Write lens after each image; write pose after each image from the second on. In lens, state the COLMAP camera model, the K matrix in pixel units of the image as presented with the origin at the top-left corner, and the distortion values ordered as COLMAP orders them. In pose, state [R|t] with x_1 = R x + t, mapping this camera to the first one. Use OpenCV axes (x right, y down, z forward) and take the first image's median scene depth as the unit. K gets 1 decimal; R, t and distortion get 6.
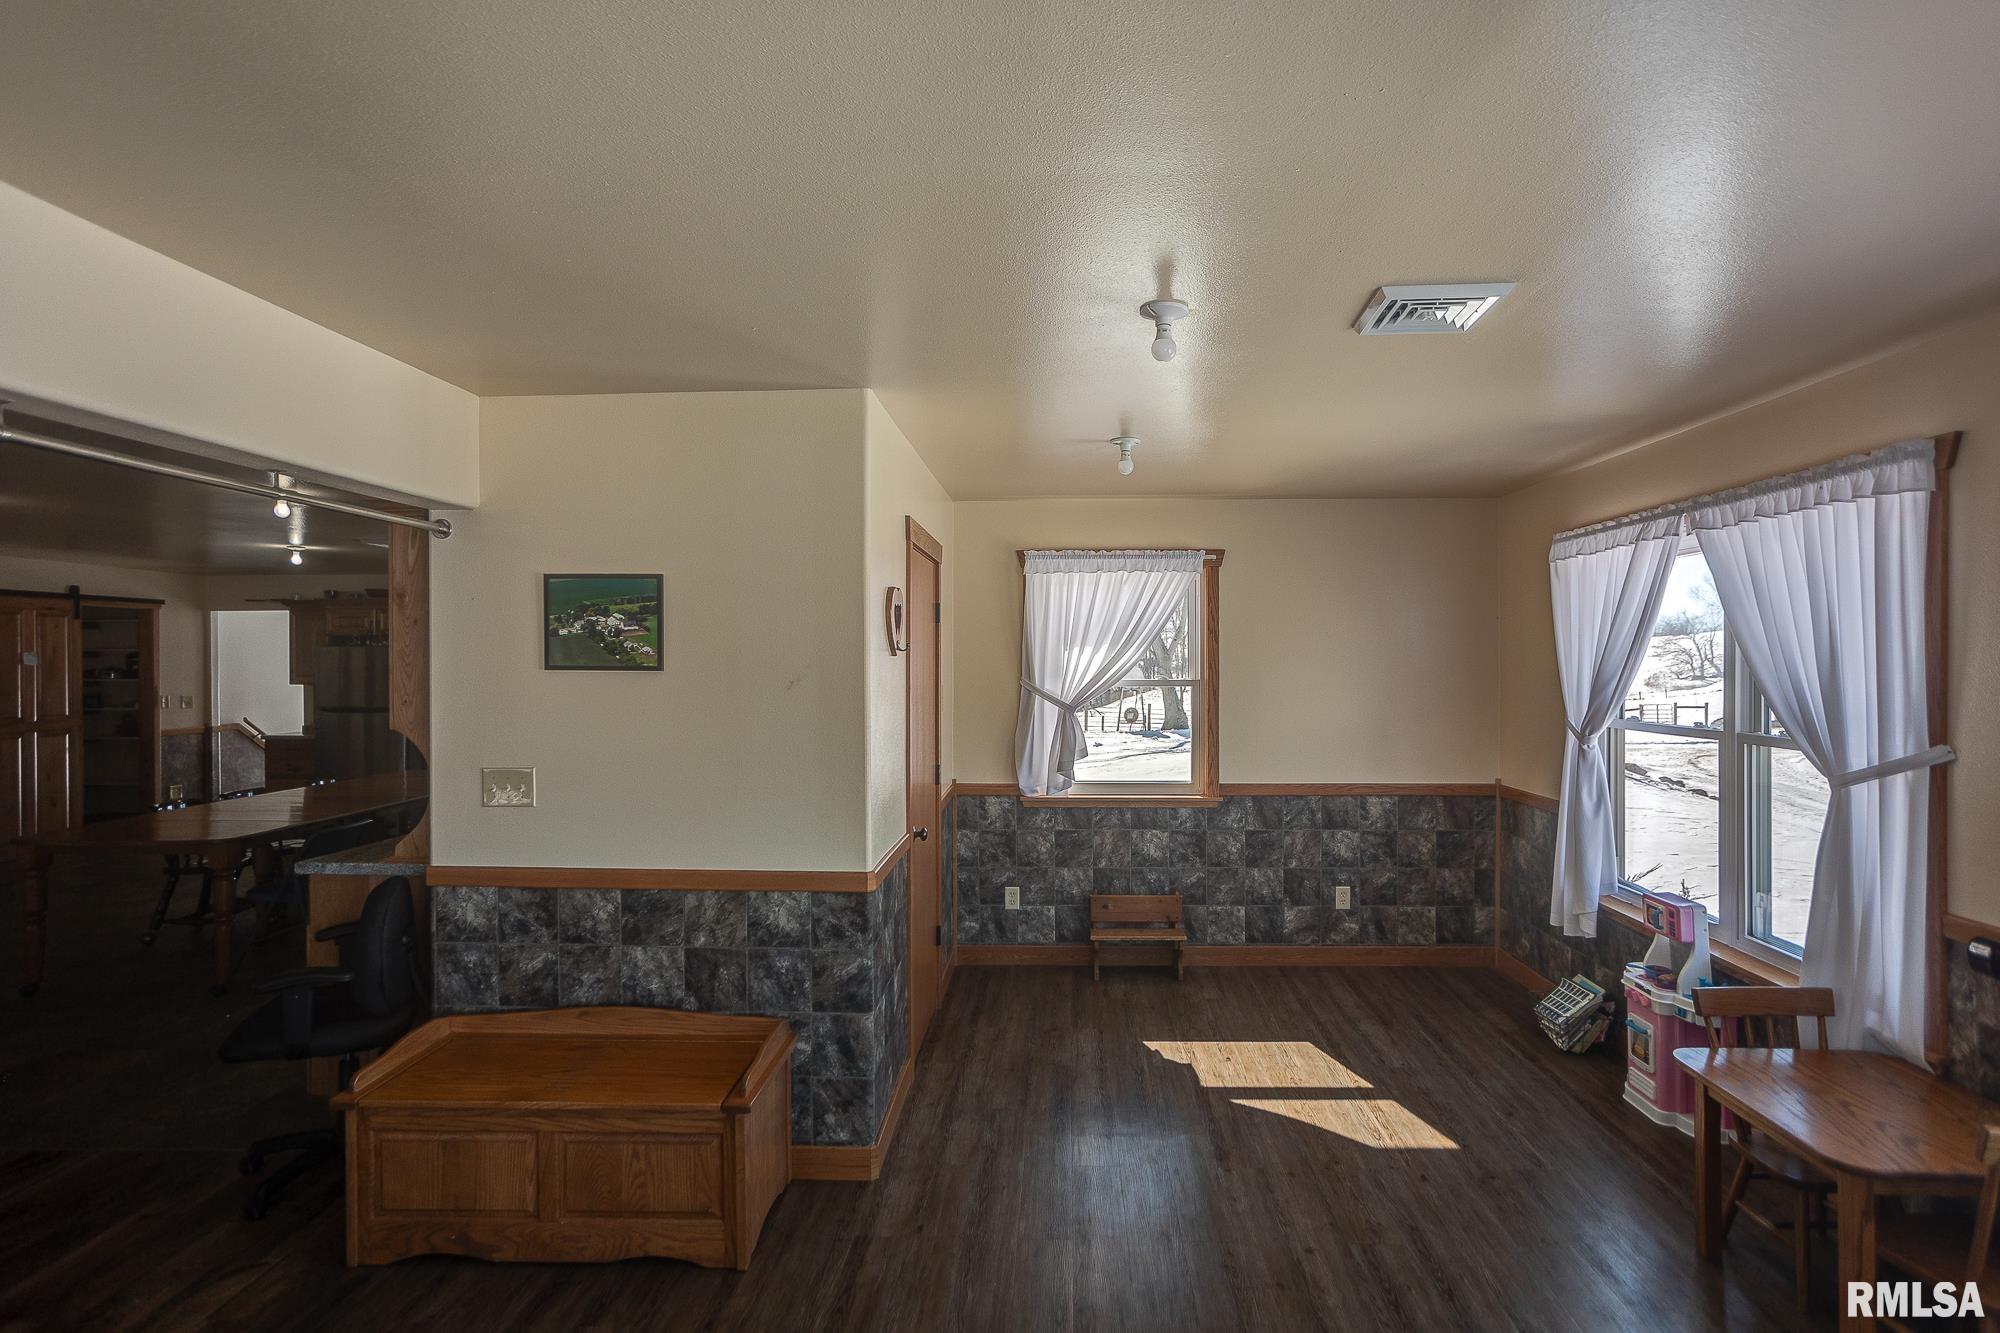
lens RADIAL K [[1026.9, 0, 1000.0], [0, 1026.9, 666.5], [0, 0, 1]] dist [0.000631, 0.000162]
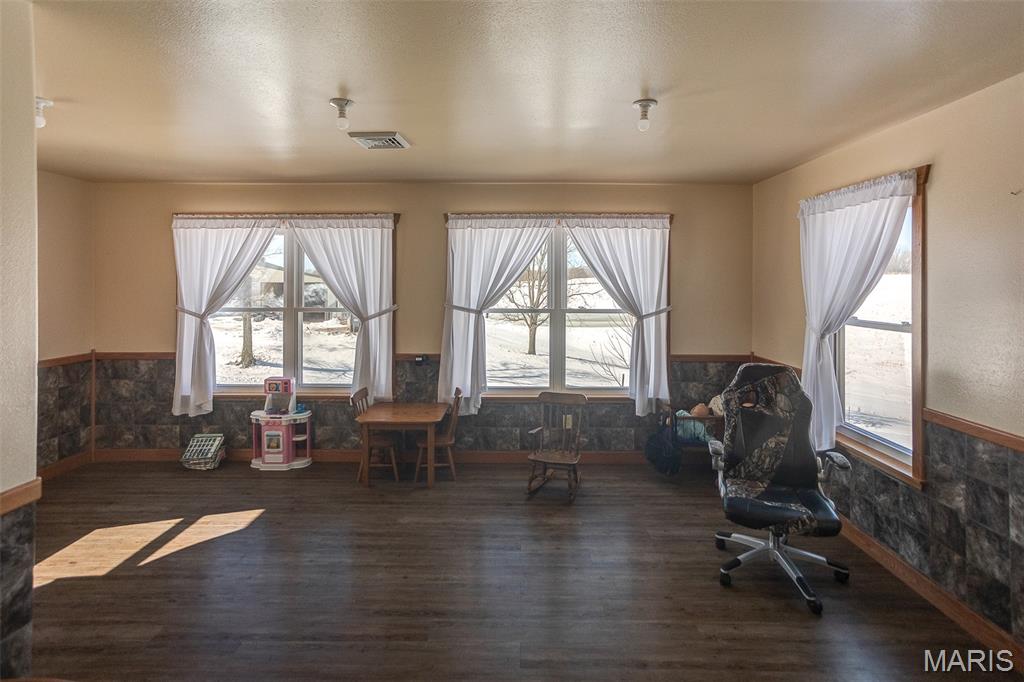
lens RADIAL K [[514.8, 0, 516.7], [0, 514.8, 301.6], [0, 0, 1]] dist [-0.023207, 0.025239]
pose [[-0.076015, -0.020428, 0.996897, -0.569312], [0.006637, 0.999758, 0.020993, 0.023593], [-0.997085, 0.008213, -0.075861, 0.511444]]
